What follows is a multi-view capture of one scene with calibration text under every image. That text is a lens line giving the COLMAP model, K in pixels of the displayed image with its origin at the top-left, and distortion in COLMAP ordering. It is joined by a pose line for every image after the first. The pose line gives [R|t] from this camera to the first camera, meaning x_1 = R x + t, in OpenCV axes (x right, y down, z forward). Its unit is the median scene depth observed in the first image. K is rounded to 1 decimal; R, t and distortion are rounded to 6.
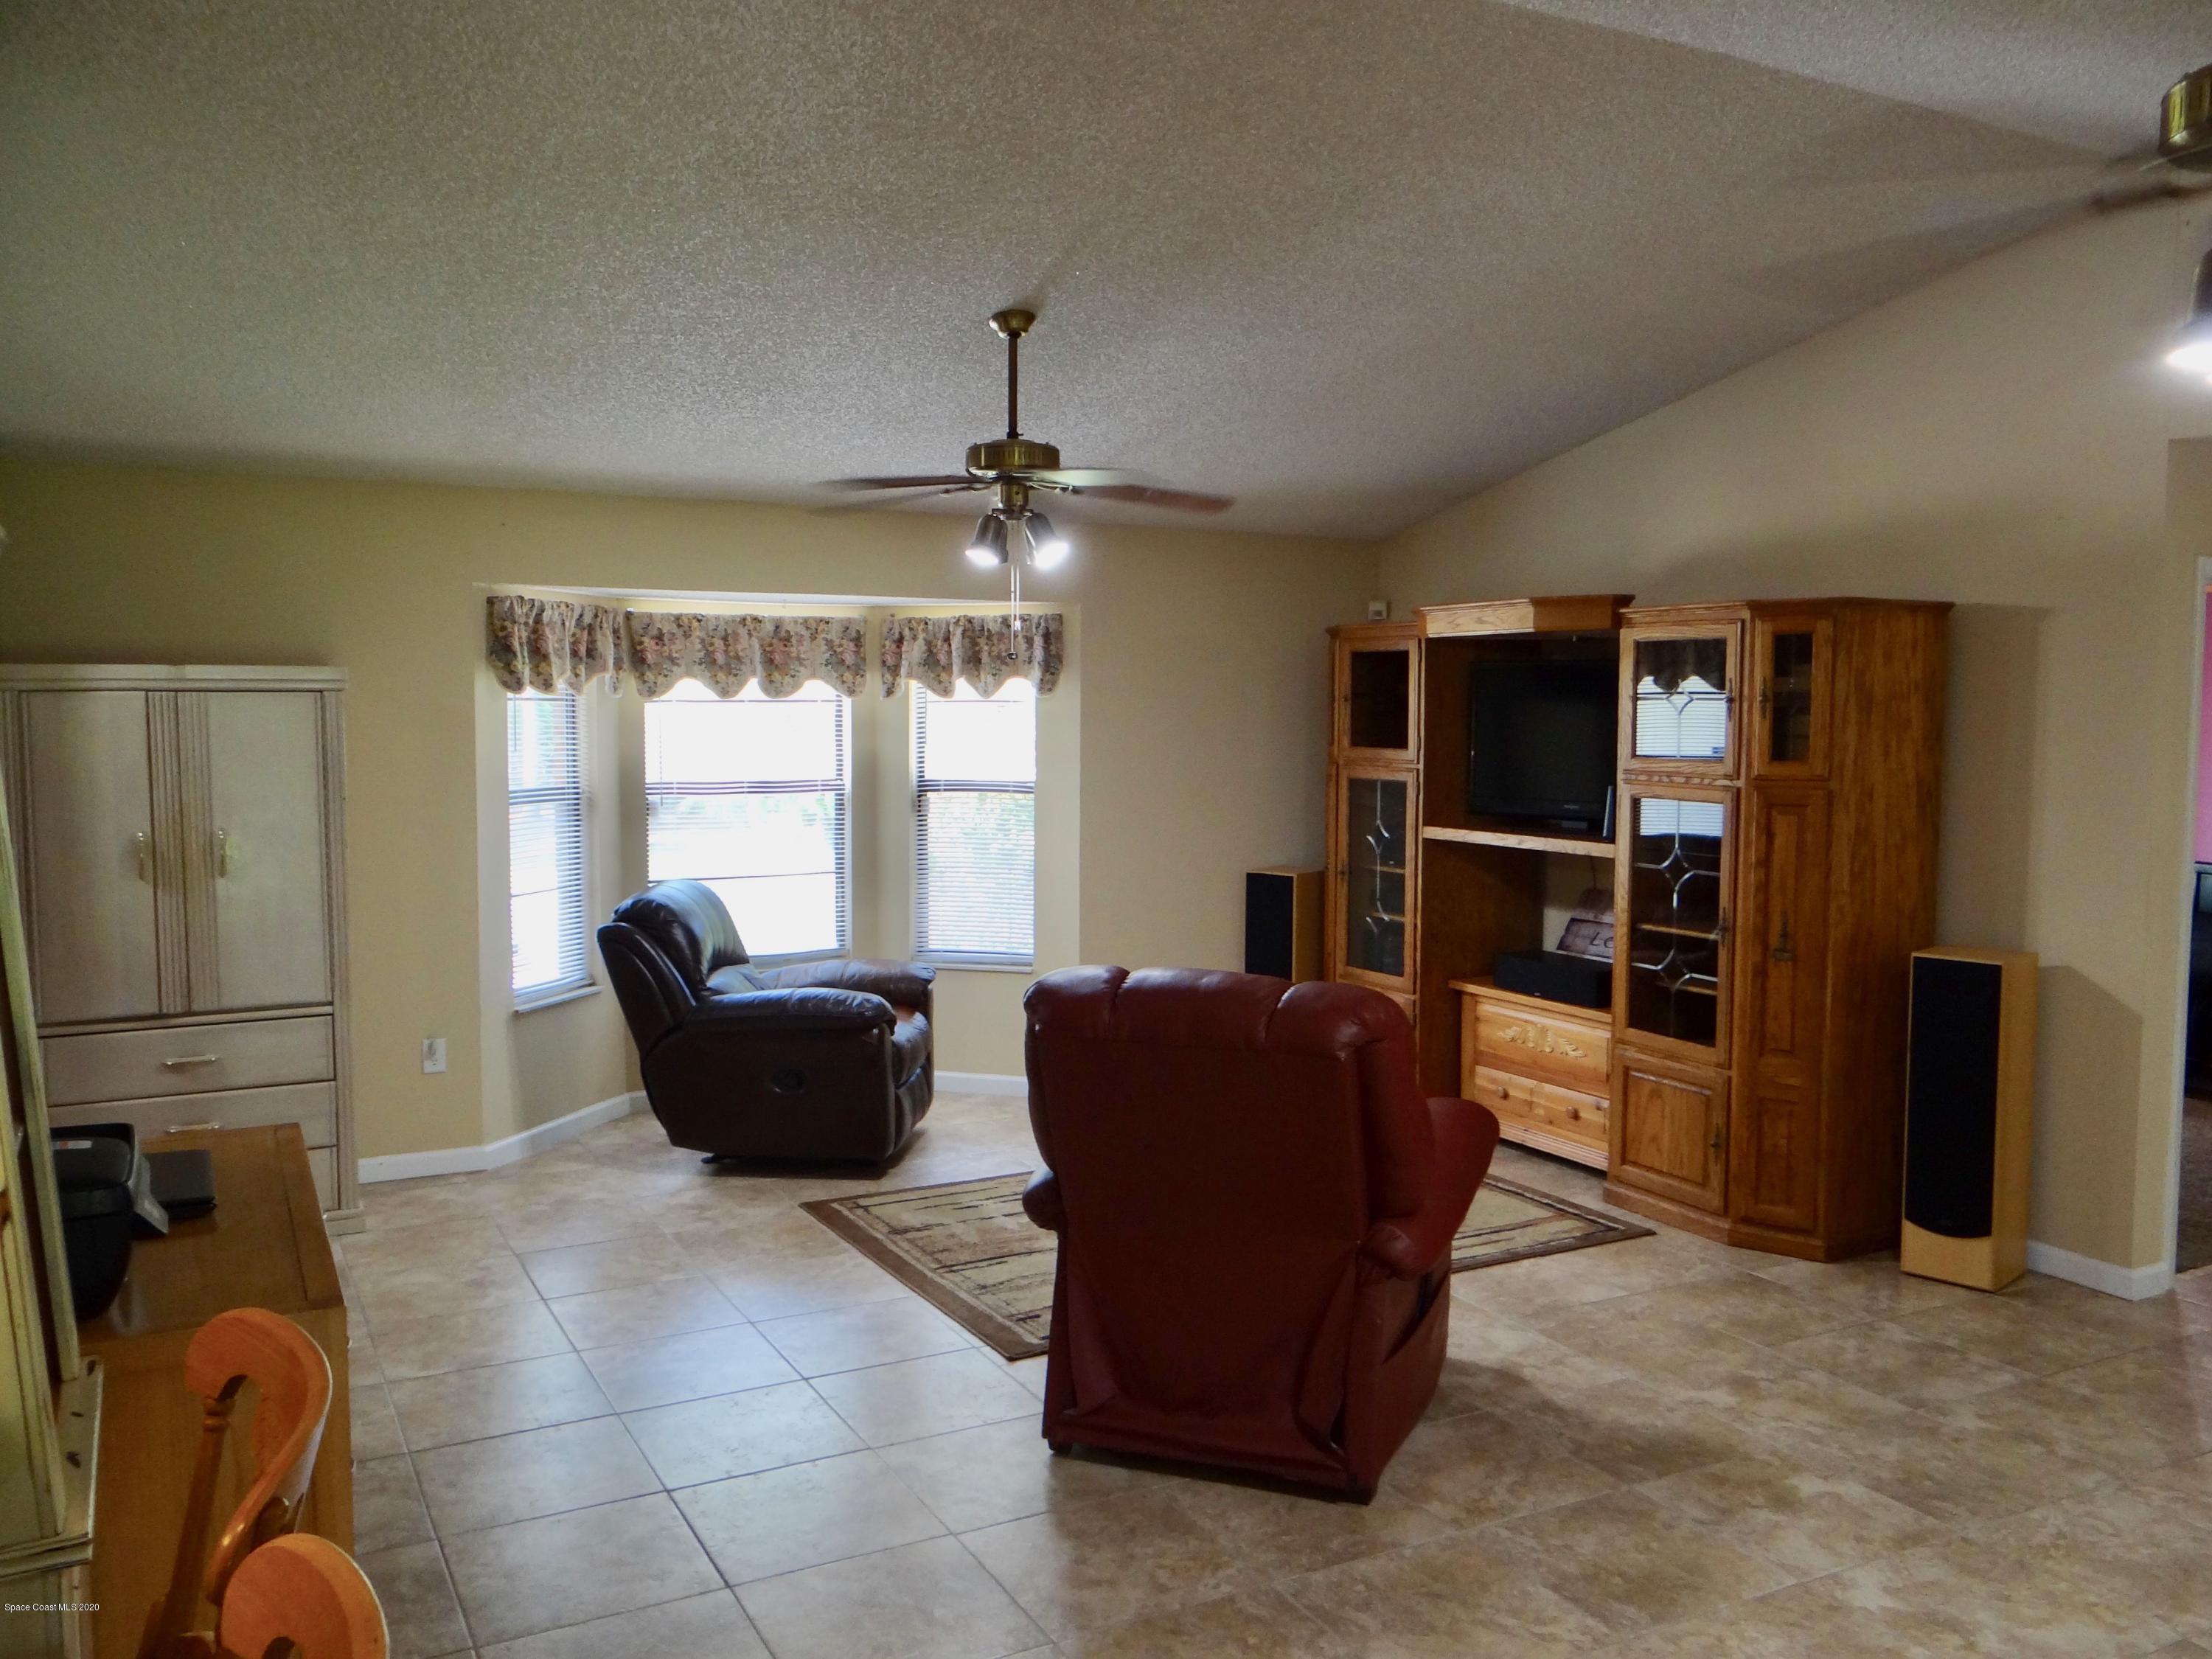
lens RADIAL K [[1765.7, 0, 1097.7], [0, 1765.7, 826.6], [0, 0, 1]] dist [0.009203, -0.004587]
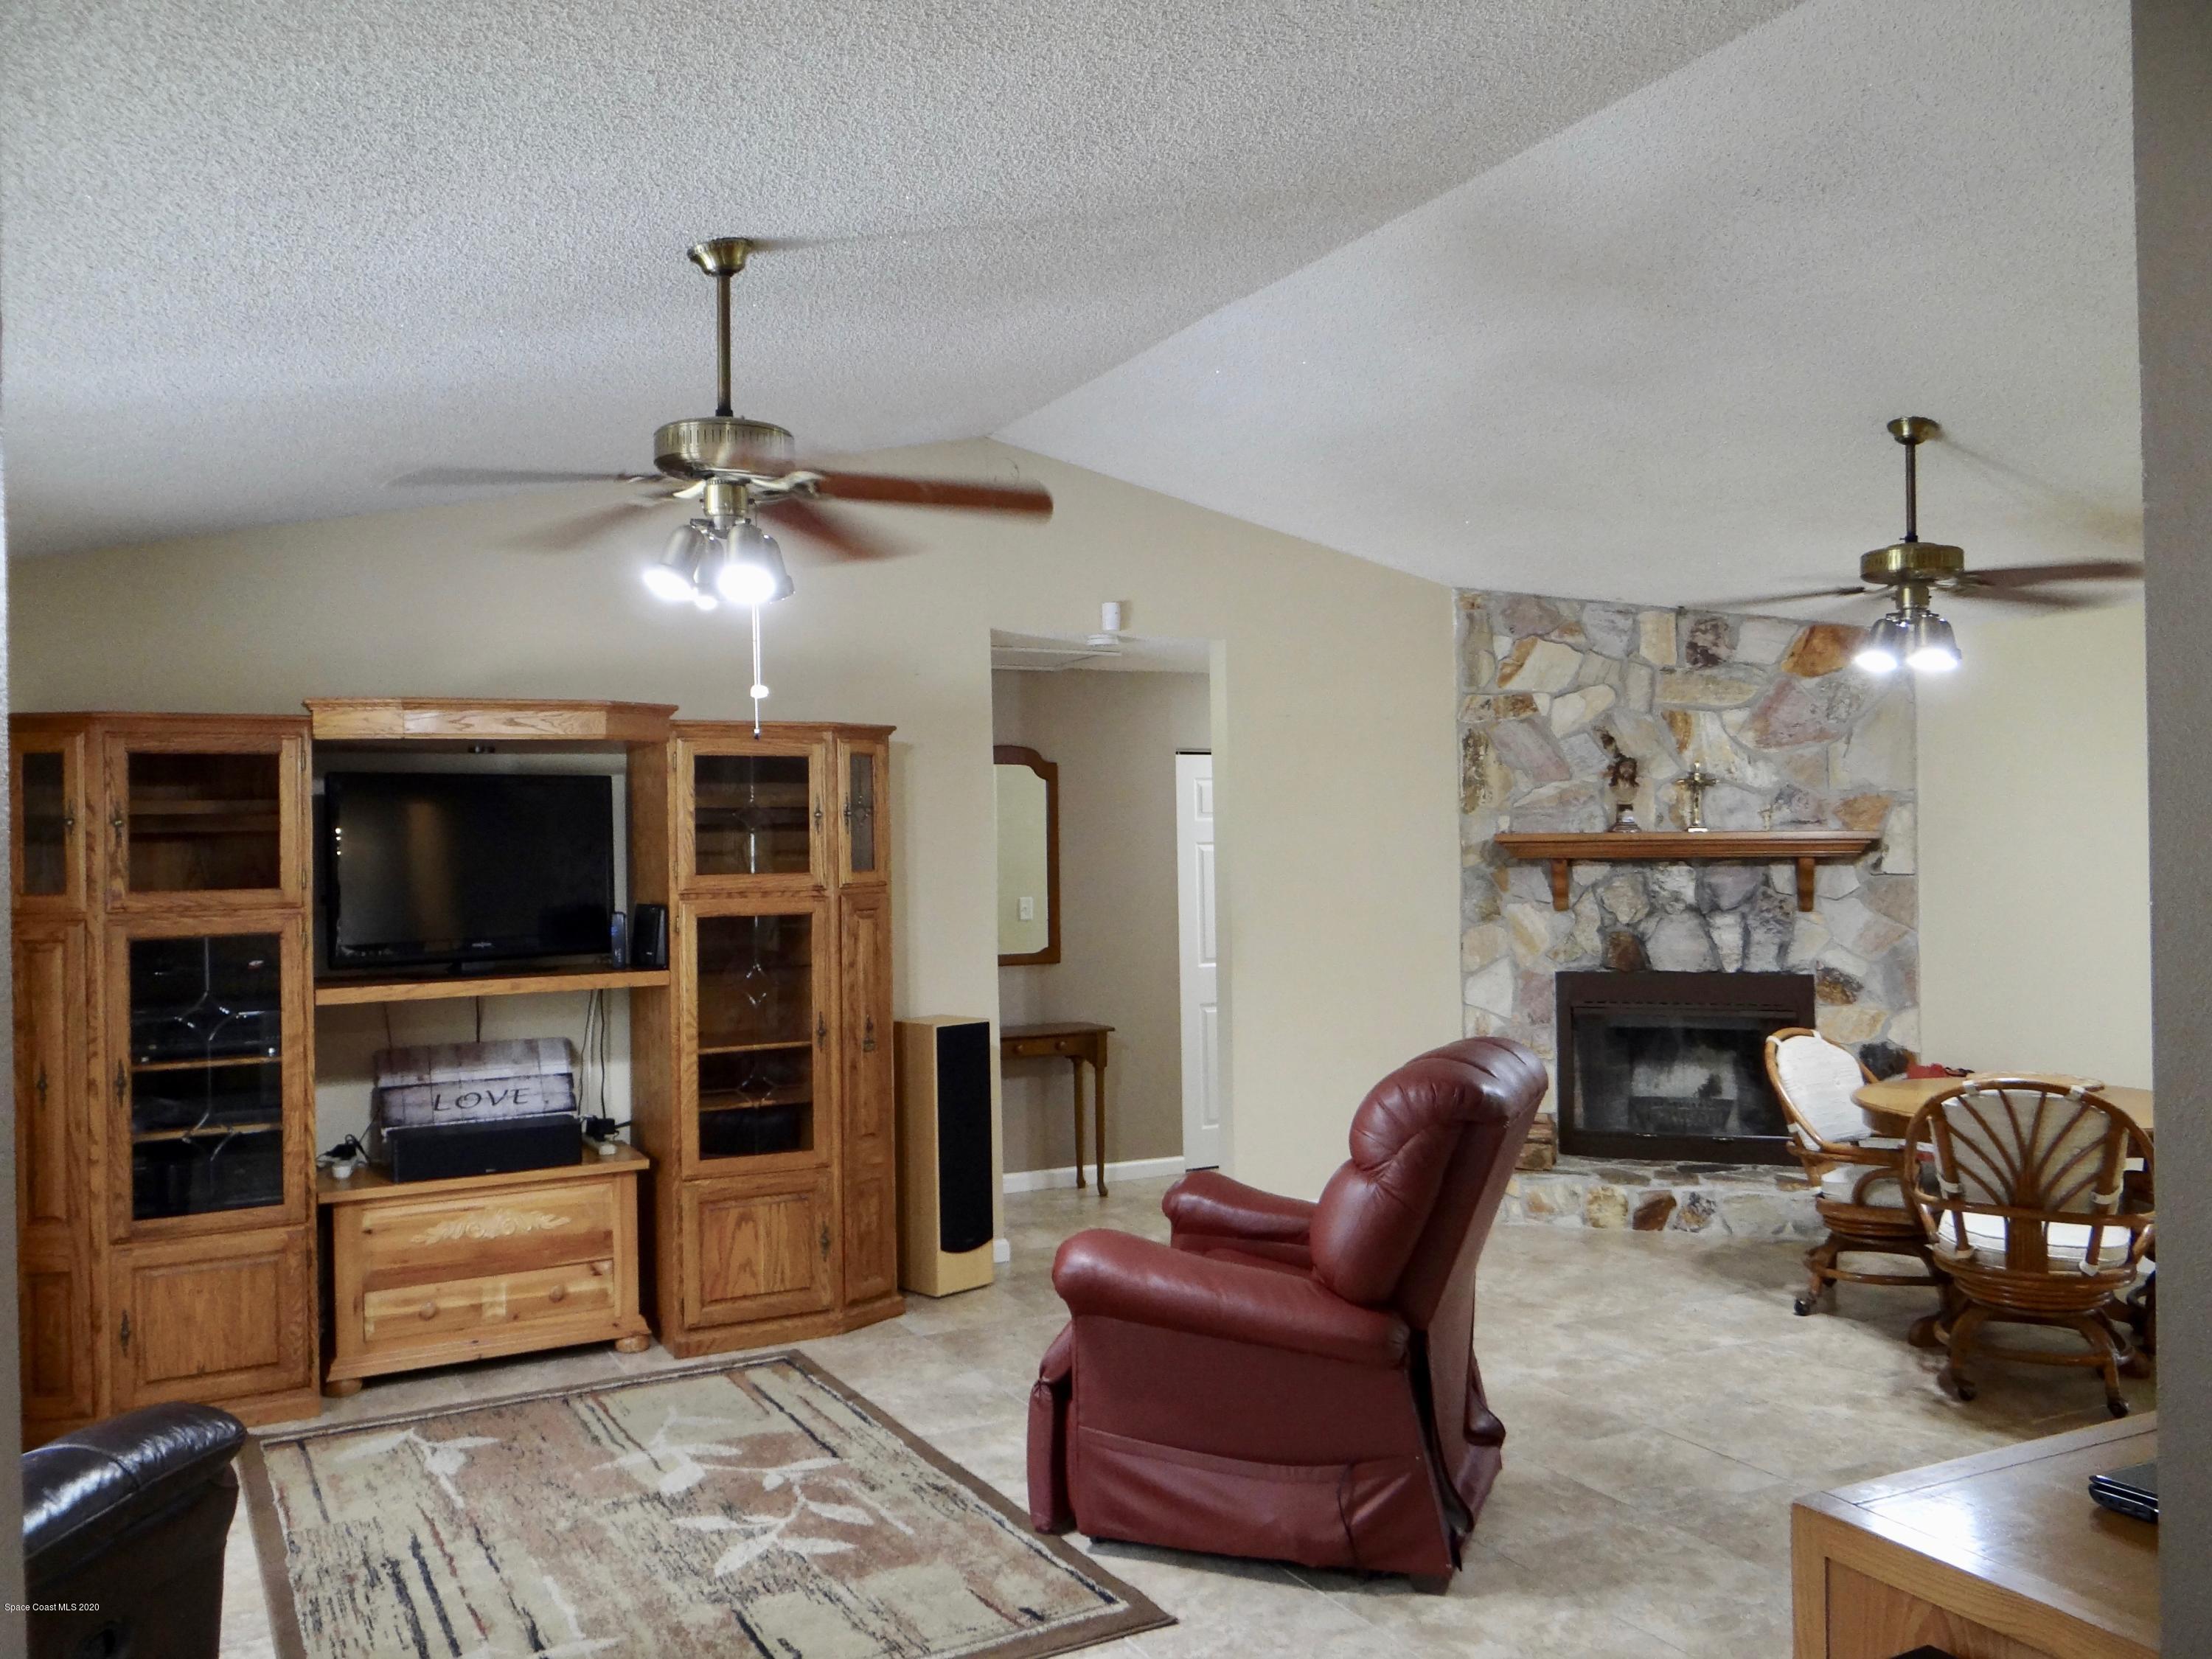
lens RADIAL K [[1765.7, 0, 1105.4], [0, 1765.7, 806.9], [0, 0, 1]] dist [0.009203, -0.004587]
pose [[0.013635, 0.014964, 0.999795, -0.716559], [0.089719, 0.995837, -0.016129, -0.044839], [-0.995874, 0.089920, 0.012235, 0.833977]]
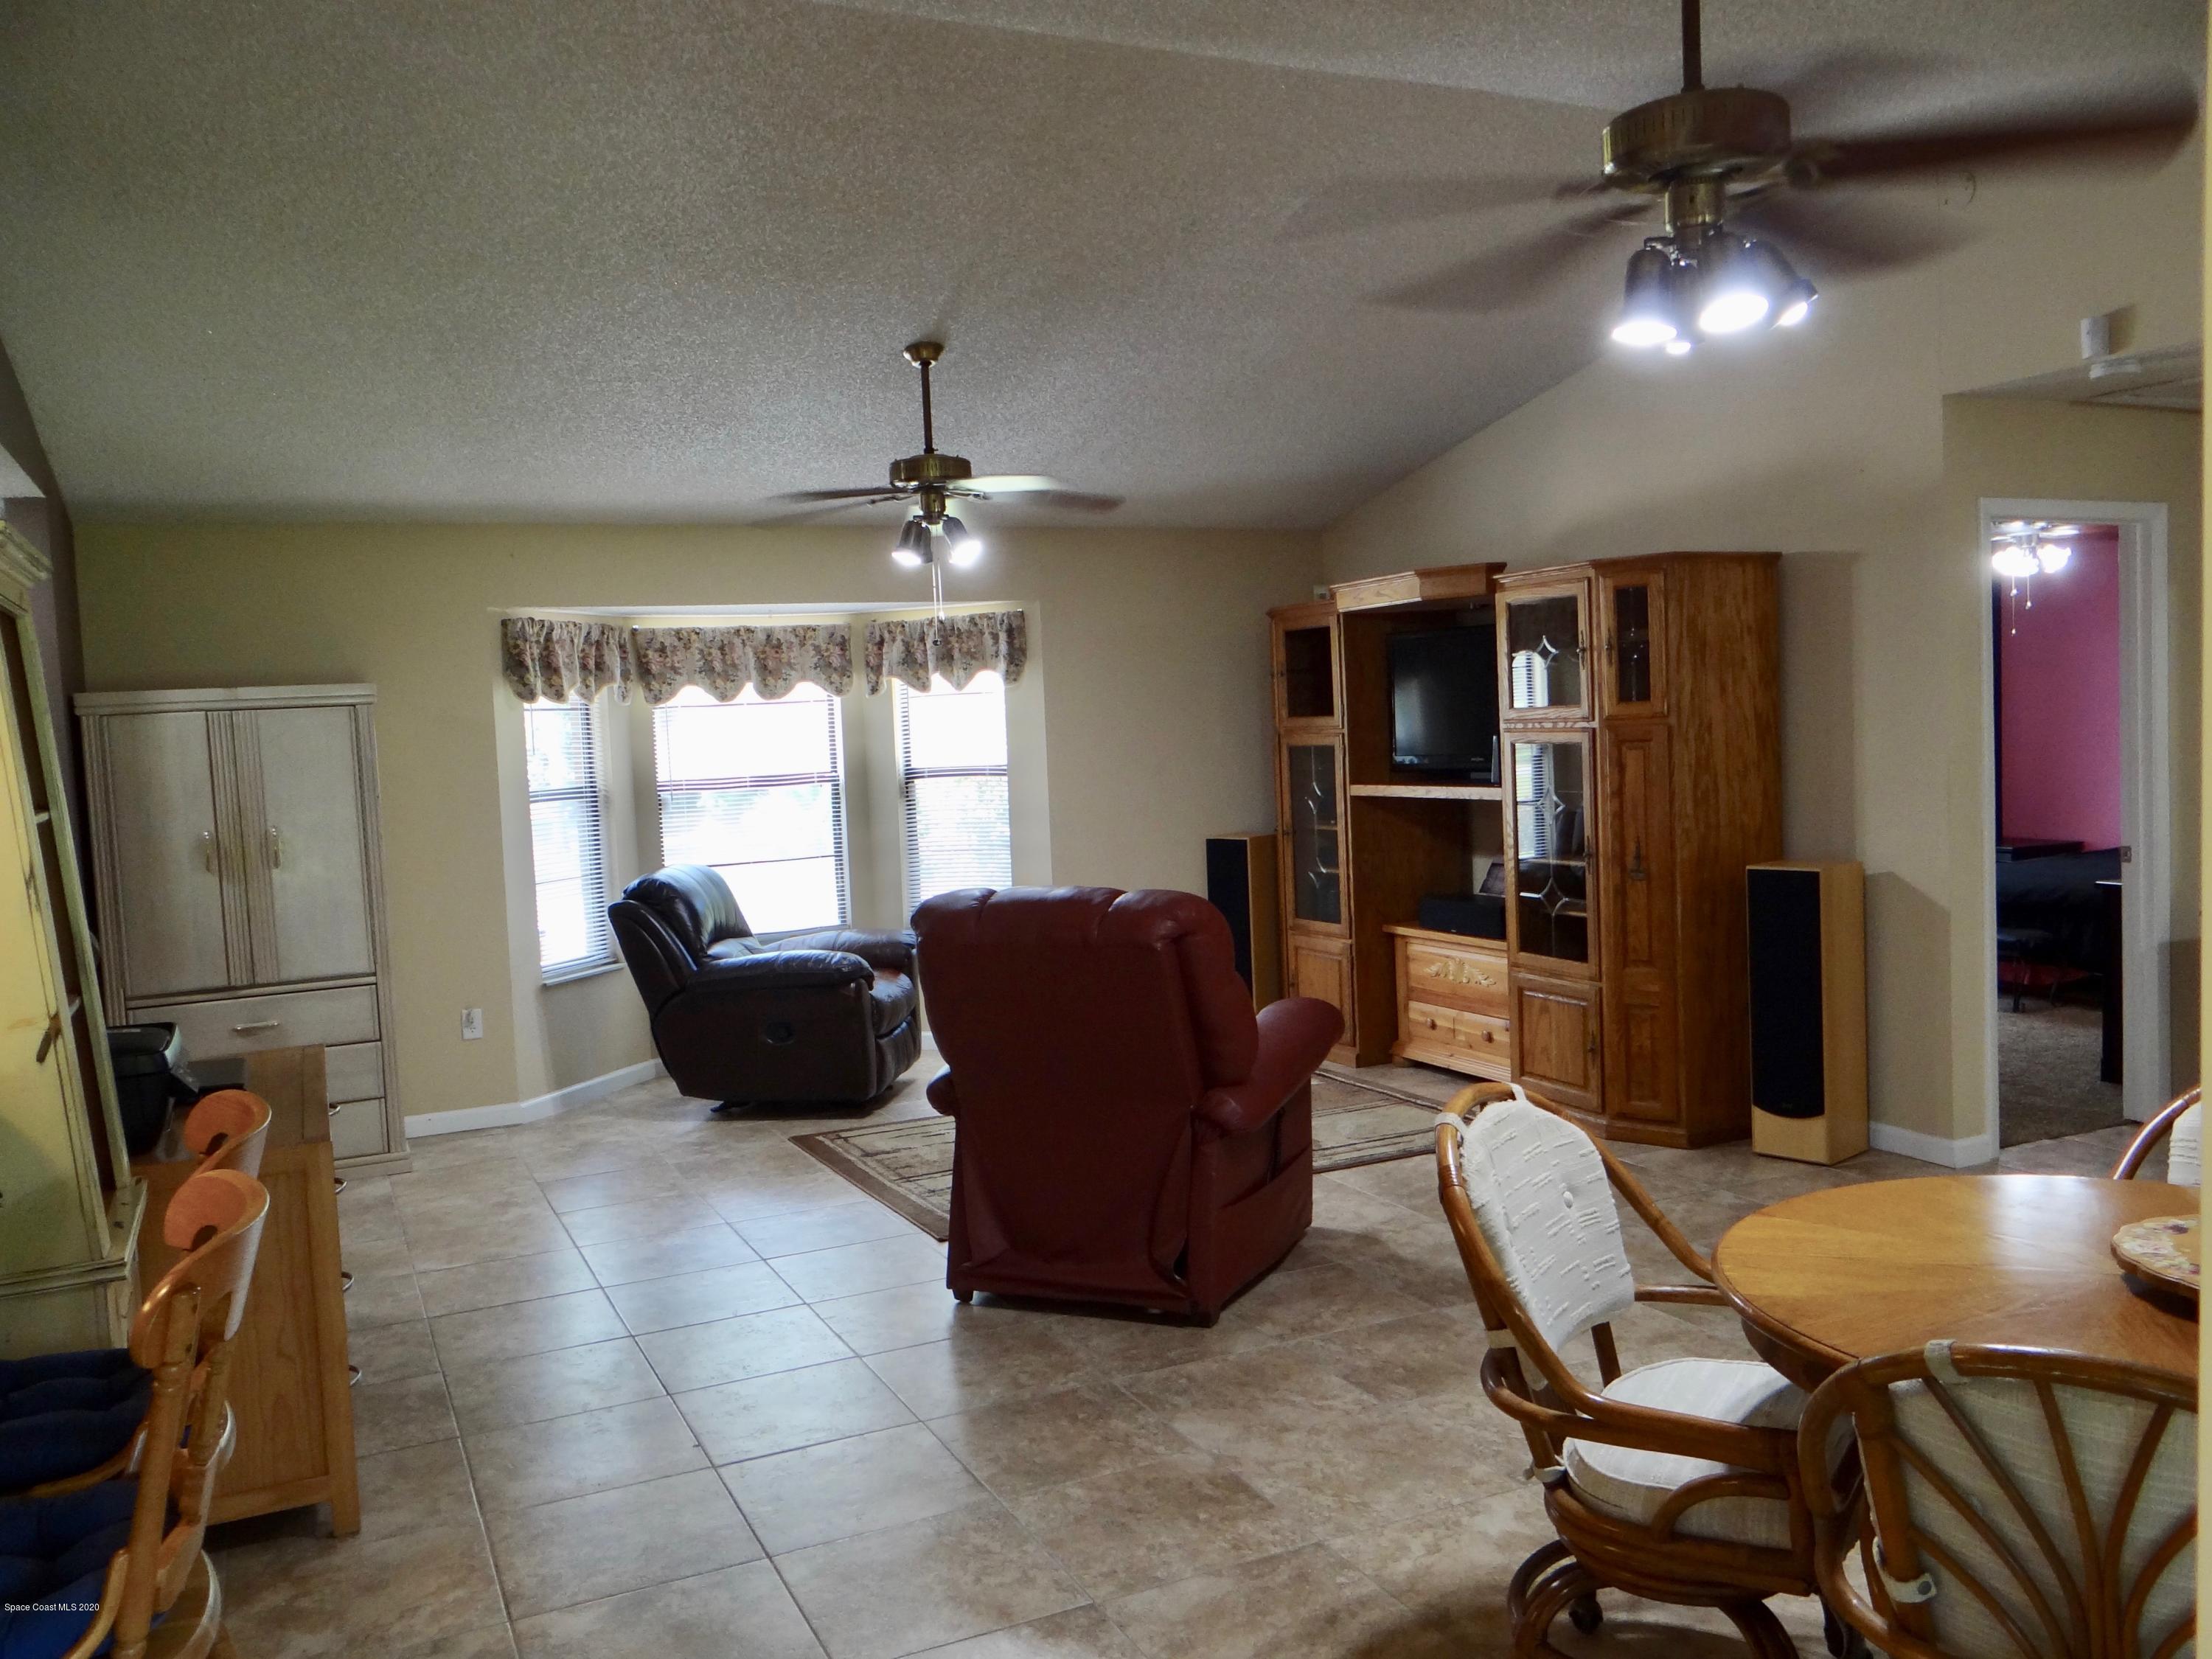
lens RADIAL K [[1765.7, 0, 1093.5], [0, 1765.7, 824.9], [0, 0, 1]] dist [0.009203, -0.004587]
pose [[0.997459, -0.045881, -0.054506, 0.107623], [0.045318, 0.998906, -0.011512, 0.038556], [0.054975, 0.009012, 0.998447, -0.135626]]
